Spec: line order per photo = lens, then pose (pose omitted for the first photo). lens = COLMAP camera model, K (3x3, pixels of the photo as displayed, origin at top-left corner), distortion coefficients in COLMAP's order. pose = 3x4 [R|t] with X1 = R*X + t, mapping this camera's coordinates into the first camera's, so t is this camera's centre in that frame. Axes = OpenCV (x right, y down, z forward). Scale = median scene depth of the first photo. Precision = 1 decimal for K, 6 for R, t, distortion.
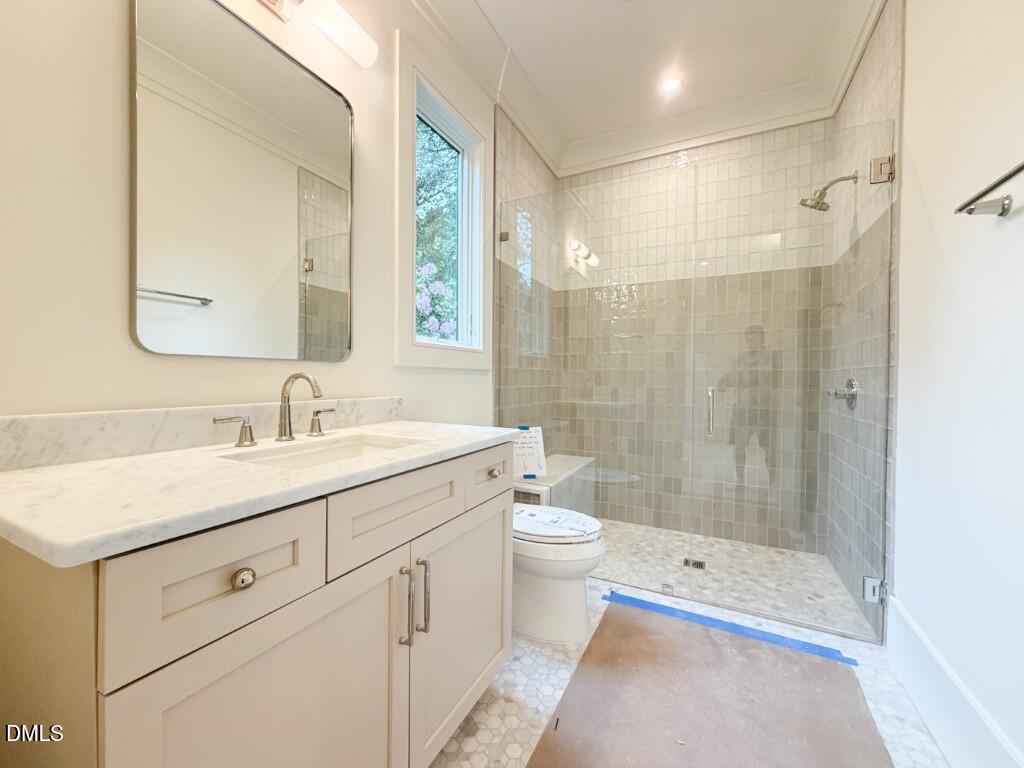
lens RADIAL K [[407.0, 0, 511.3], [0, 407.0, 383.5], [0, 0, 1]] dist [0.000890, -0.000195]
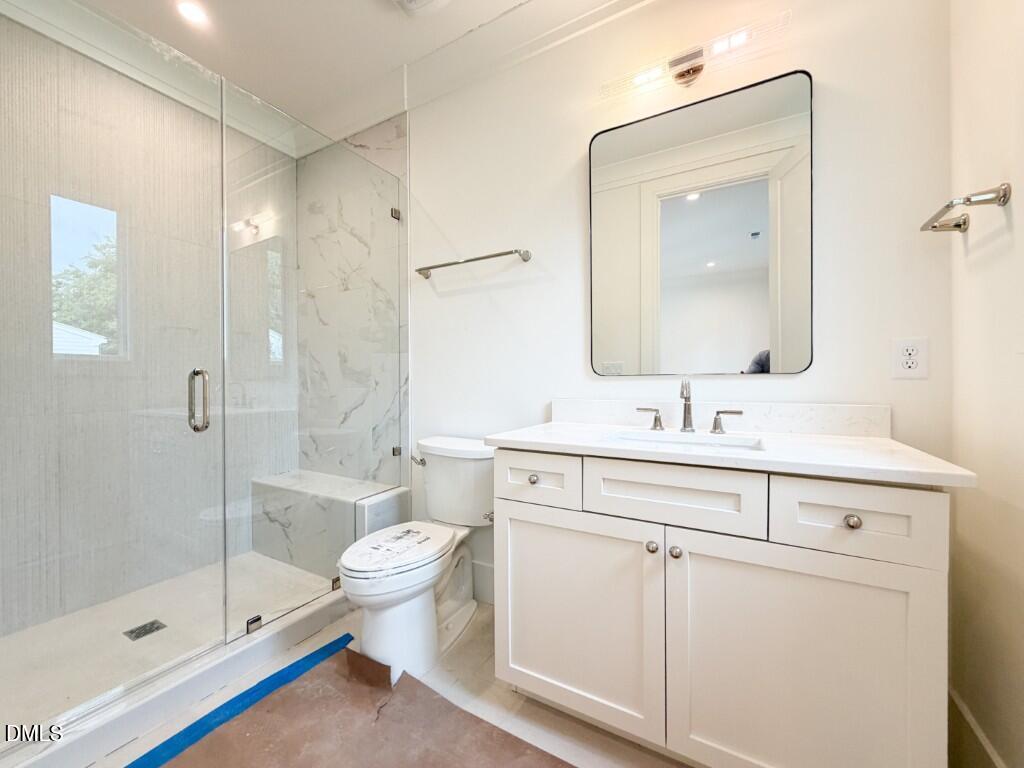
lens RADIAL K [[407.0, 0, 511.3], [0, 407.0, 384.5], [0, 0, 1]] dist [0.000890, -0.000195]
pose [[-0.045401, -0.003300, -0.998963, 0.813310], [-0.006600, 0.999974, -0.003004, 0.000706], [0.998947, 0.006456, -0.045421, 0.558030]]
